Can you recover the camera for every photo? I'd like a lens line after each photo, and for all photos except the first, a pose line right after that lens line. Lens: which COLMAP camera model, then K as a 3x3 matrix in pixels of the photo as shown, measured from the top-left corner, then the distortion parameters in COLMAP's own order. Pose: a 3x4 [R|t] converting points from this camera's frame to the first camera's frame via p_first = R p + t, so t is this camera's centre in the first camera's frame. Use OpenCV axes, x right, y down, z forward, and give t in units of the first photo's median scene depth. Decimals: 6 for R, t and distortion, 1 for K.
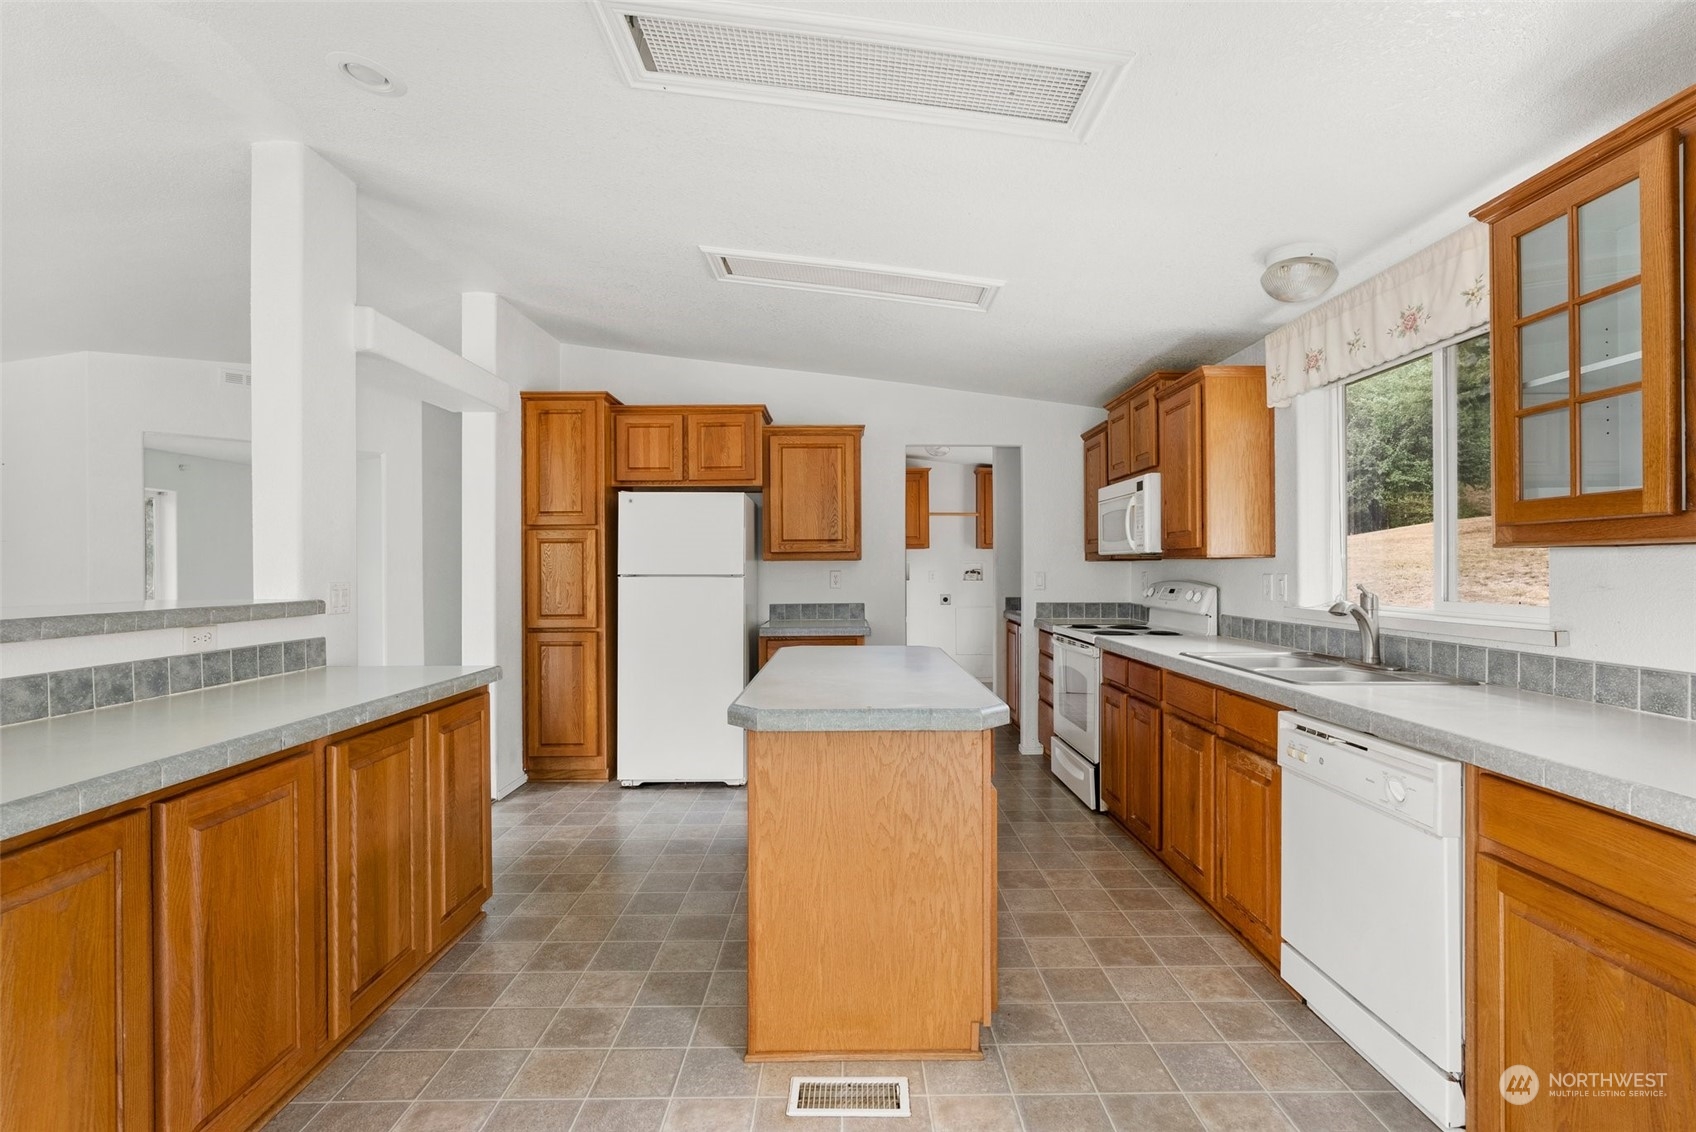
lens RADIAL K [[775.6, 0, 846.8], [0, 775.6, 566.7], [0, 0, 1]] dist [-0.005533, 0.001338]
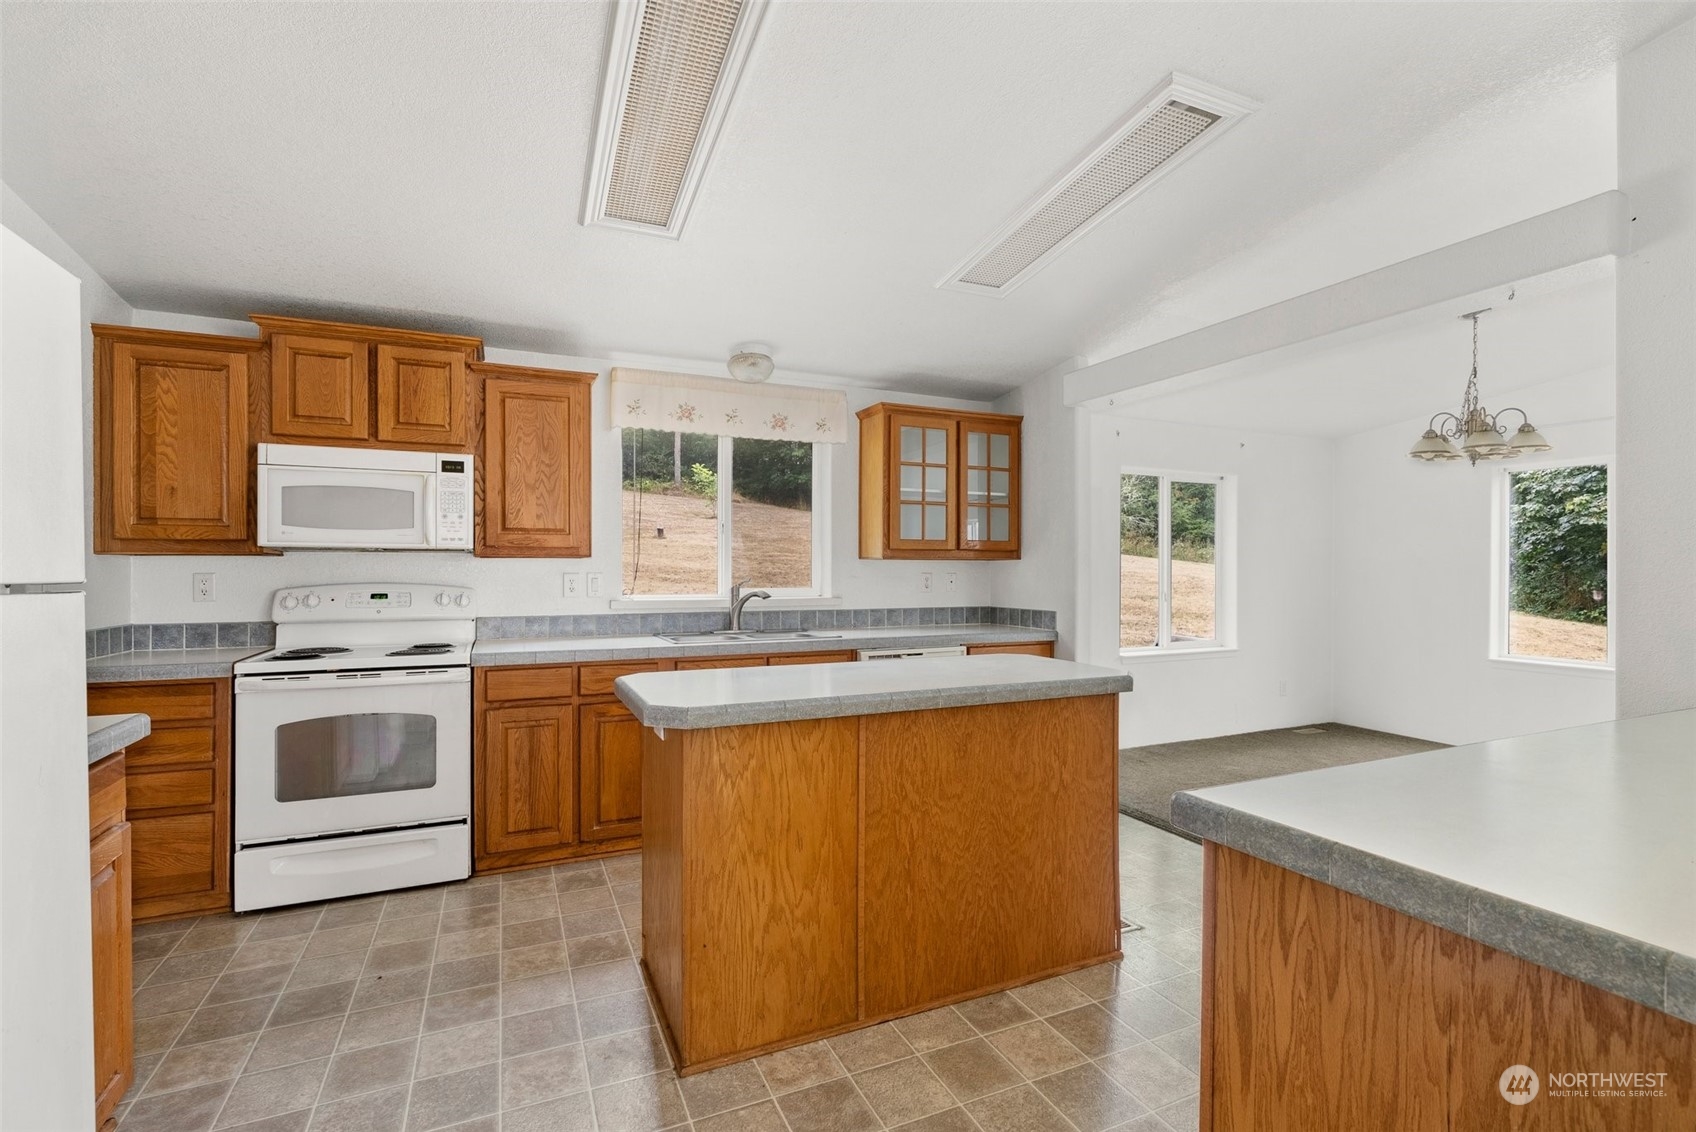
lens RADIAL K [[775.6, 0, 856.0], [0, 775.6, 571.1], [0, 0, 1]] dist [-0.005533, 0.001338]
pose [[-0.413880, 0.000867, 0.910331, -1.047109], [-0.000861, 0.999999, -0.001344, 0.012730], [-0.910331, -0.001340, -0.413878, 1.829030]]
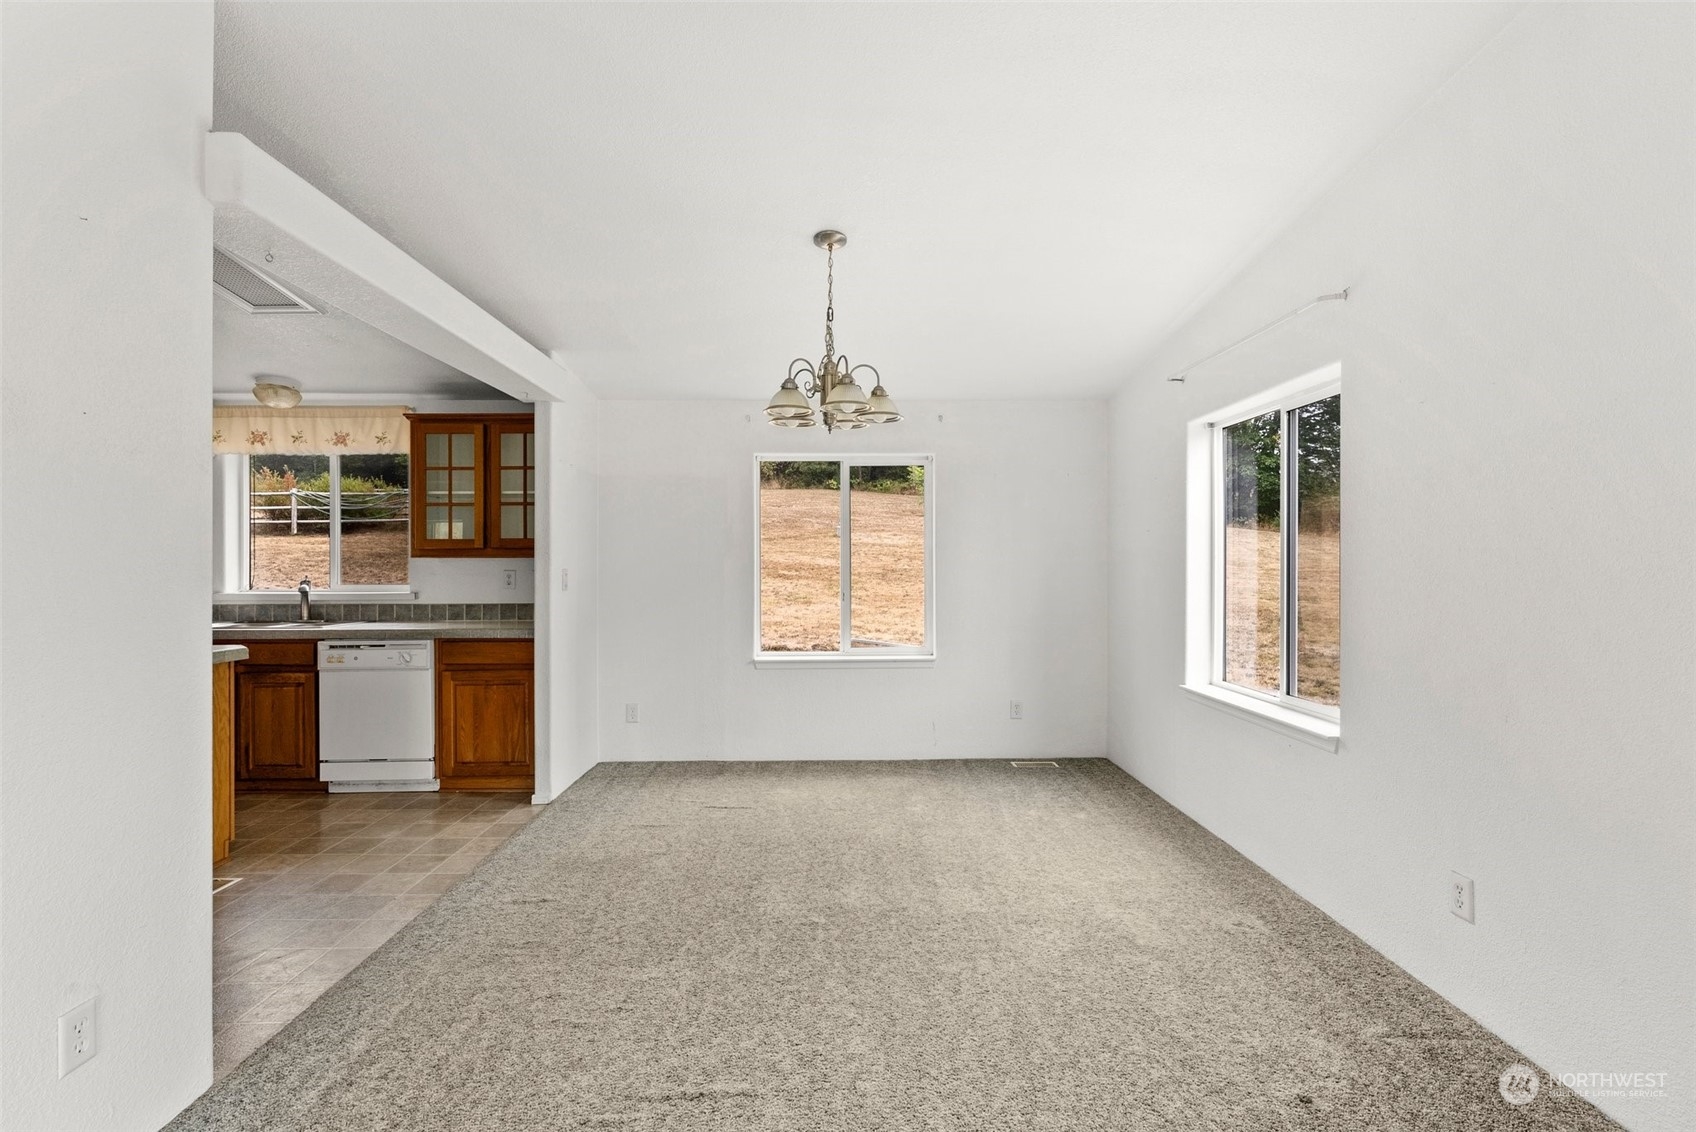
lens RADIAL K [[775.6, 0, 850.7], [0, 775.6, 564.9], [0, 0, 1]] dist [-0.005533, 0.001338]
pose [[-0.009066, 0.005695, 0.999943, -1.440264], [0.002297, 0.999981, -0.005675, 0.014268], [-0.999956, 0.002245, -0.009079, -0.305596]]
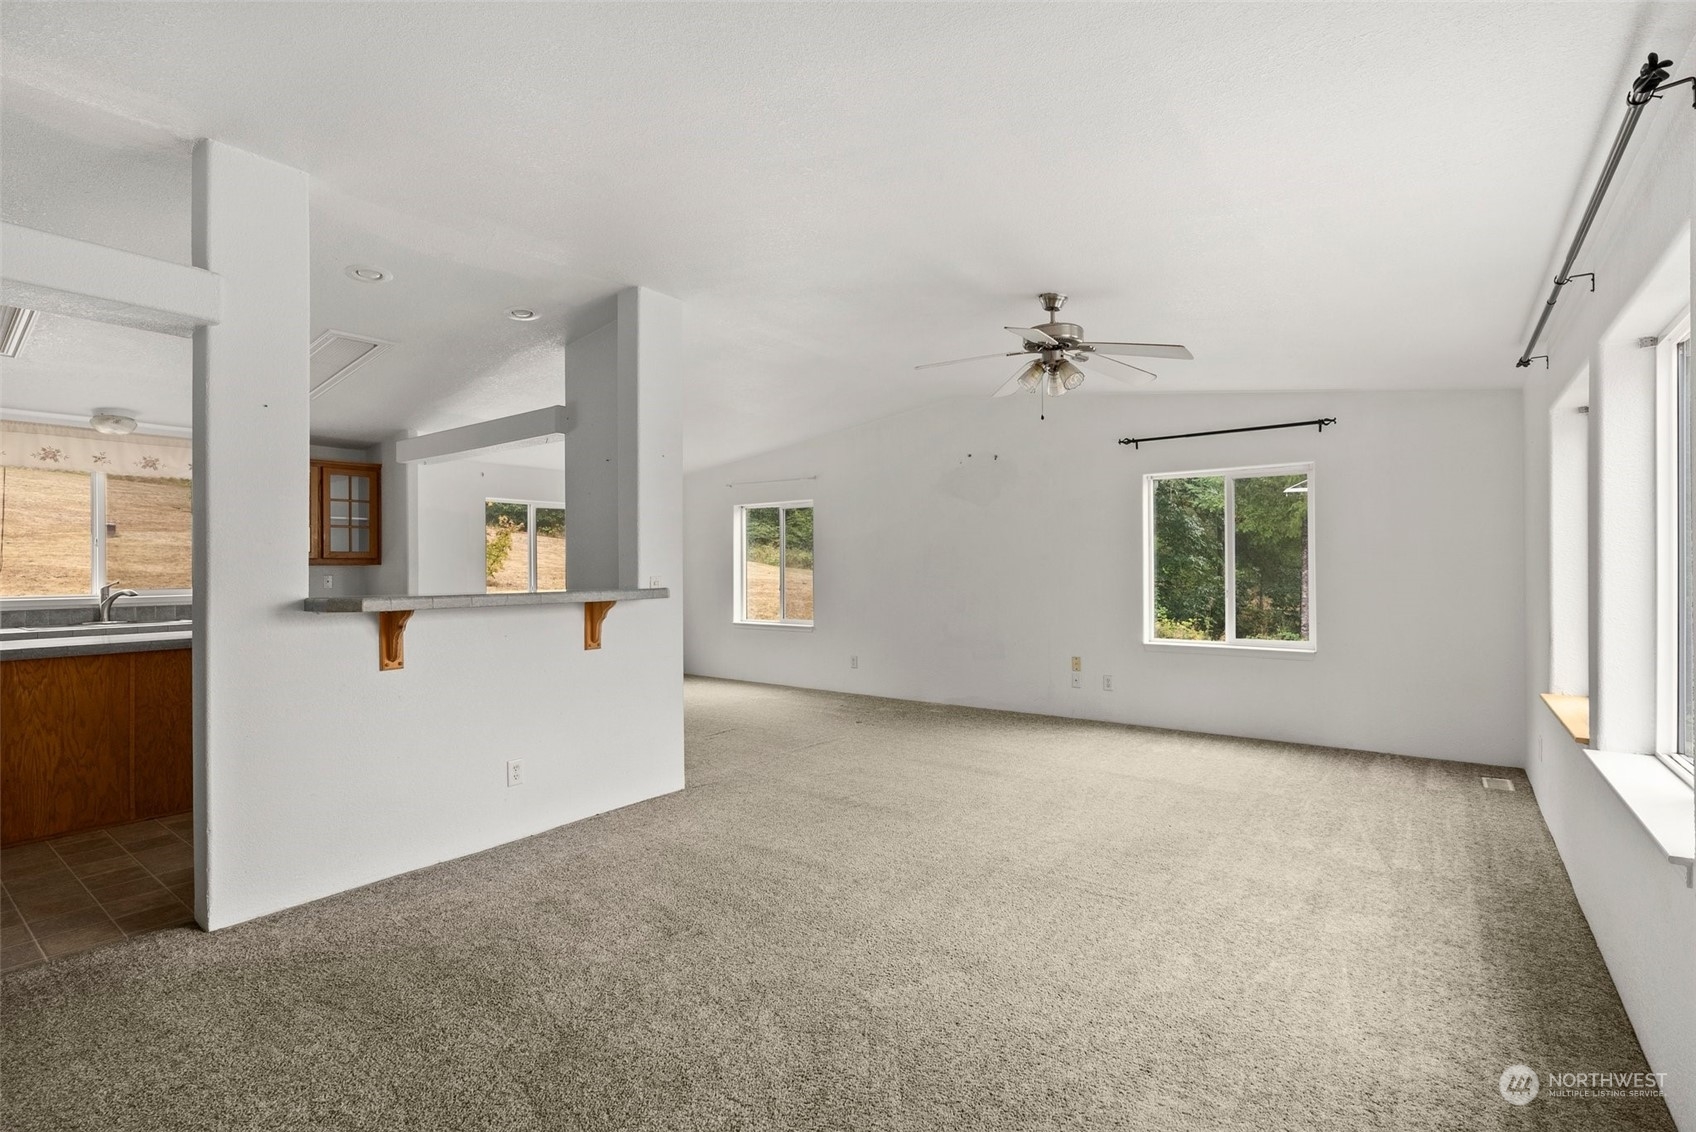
lens RADIAL K [[775.6, 0, 849.8], [0, 775.6, 562.2], [0, 0, 1]] dist [-0.005533, 0.001338]
pose [[-0.798328, 0.013561, 0.602070, -2.635427], [0.010443, 0.999908, -0.008675, 0.012941], [-0.602133, -0.000638, -0.798396, 1.849457]]
